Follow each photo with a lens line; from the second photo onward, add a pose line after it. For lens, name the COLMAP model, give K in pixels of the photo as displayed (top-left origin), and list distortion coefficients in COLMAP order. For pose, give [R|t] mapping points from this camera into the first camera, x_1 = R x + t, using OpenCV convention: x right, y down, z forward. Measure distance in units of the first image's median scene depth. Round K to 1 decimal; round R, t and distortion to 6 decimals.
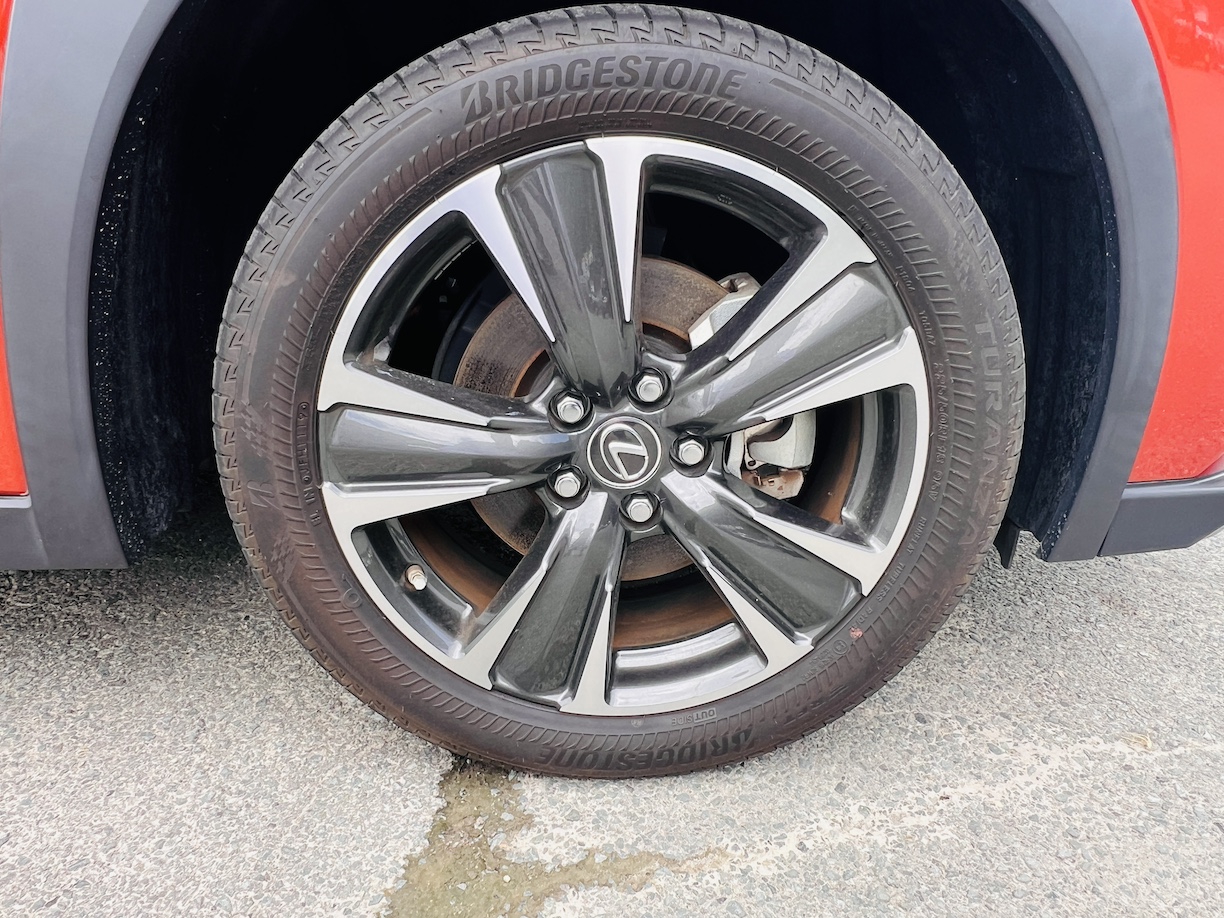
lens RADIAL K [[951.6, 0, 612.4], [0, 951.6, 460.9], [0, 0, 1]] dist [-0.005306, -0.002755]
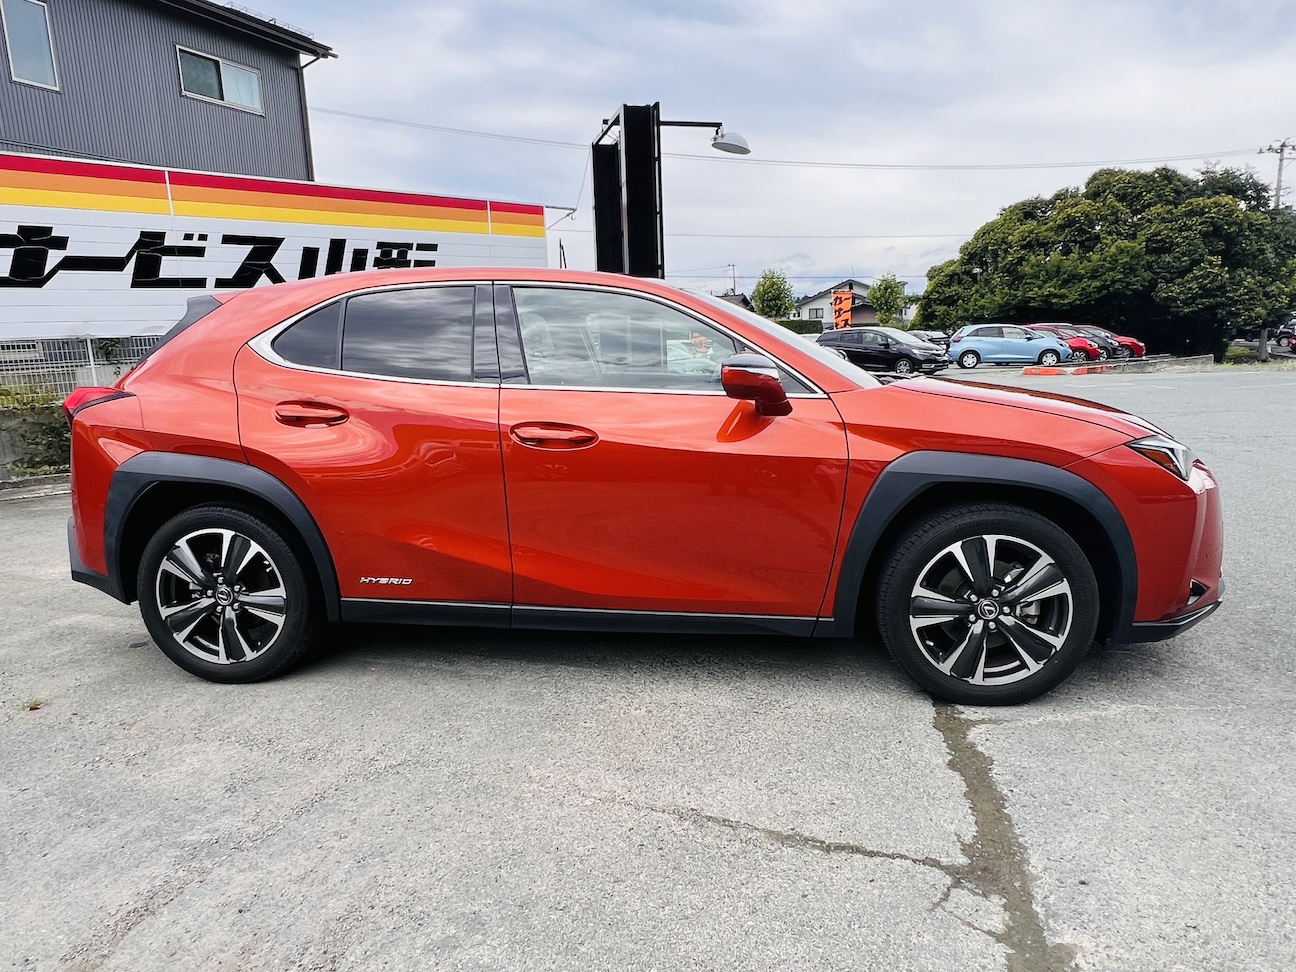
lens RADIAL K [[829.9, 0, 651.1], [0, 829.9, 483.9], [0, 0, 1]] dist [0.001169, -0.002188]
pose [[0.983807, -0.008509, -0.179028, -0.712370], [-0.028340, 0.978922, -0.202261, 0.207918], [0.176976, 0.204059, 0.962829, -2.536944]]
